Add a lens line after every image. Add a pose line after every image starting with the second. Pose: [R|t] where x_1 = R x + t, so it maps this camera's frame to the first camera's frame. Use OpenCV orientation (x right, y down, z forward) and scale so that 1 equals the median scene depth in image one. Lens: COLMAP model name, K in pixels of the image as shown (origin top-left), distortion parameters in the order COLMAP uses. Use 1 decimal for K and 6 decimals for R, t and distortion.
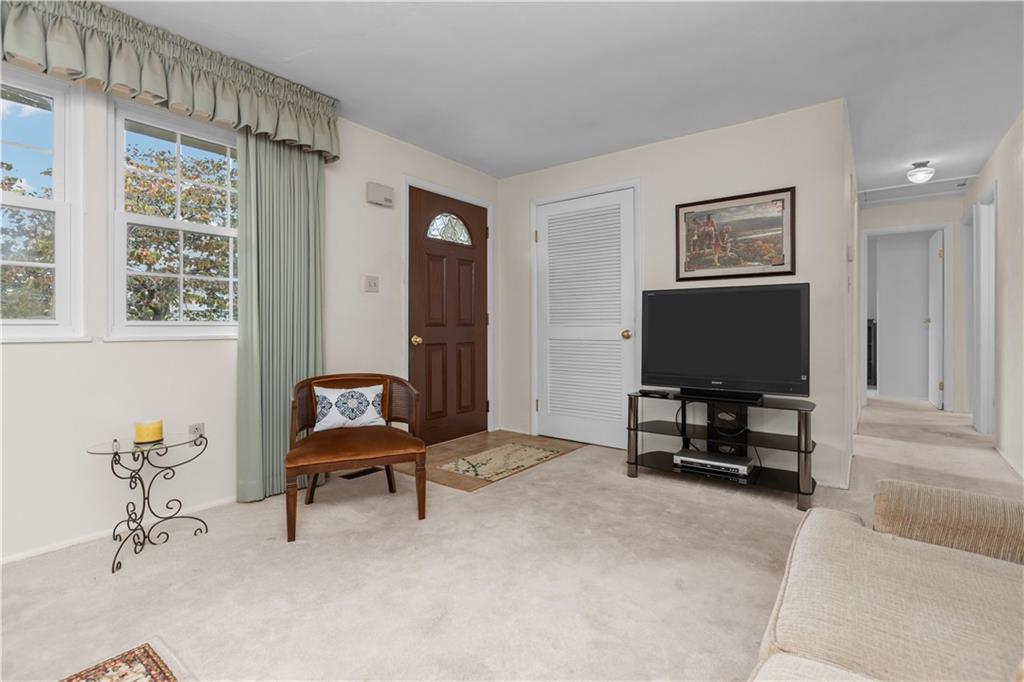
lens RADIAL K [[482.2, 0, 513.9], [0, 482.2, 327.8], [0, 0, 1]] dist [-0.004174, -0.002537]
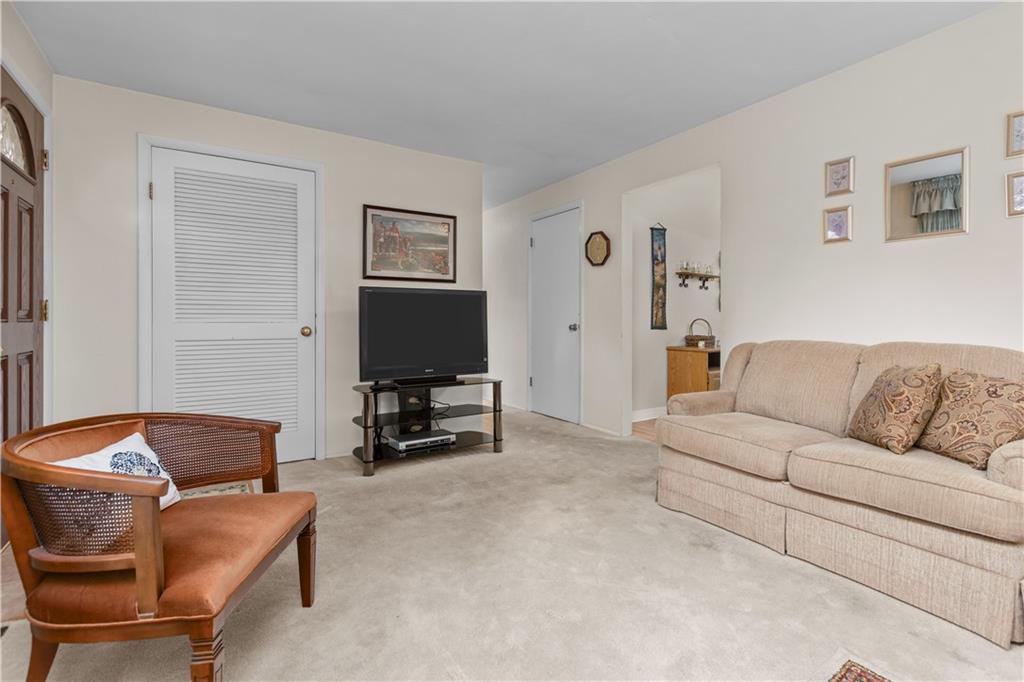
lens RADIAL K [[464.0, 0, 526.2], [0, 464.0, 325.6], [0, 0, 1]] dist [0.002585, -0.002346]
pose [[0.354571, -0.003296, 0.935023, -0.513227], [0.004142, 0.999990, 0.001955, 0.003954], [-0.935020, 0.003179, 0.354581, 0.357798]]
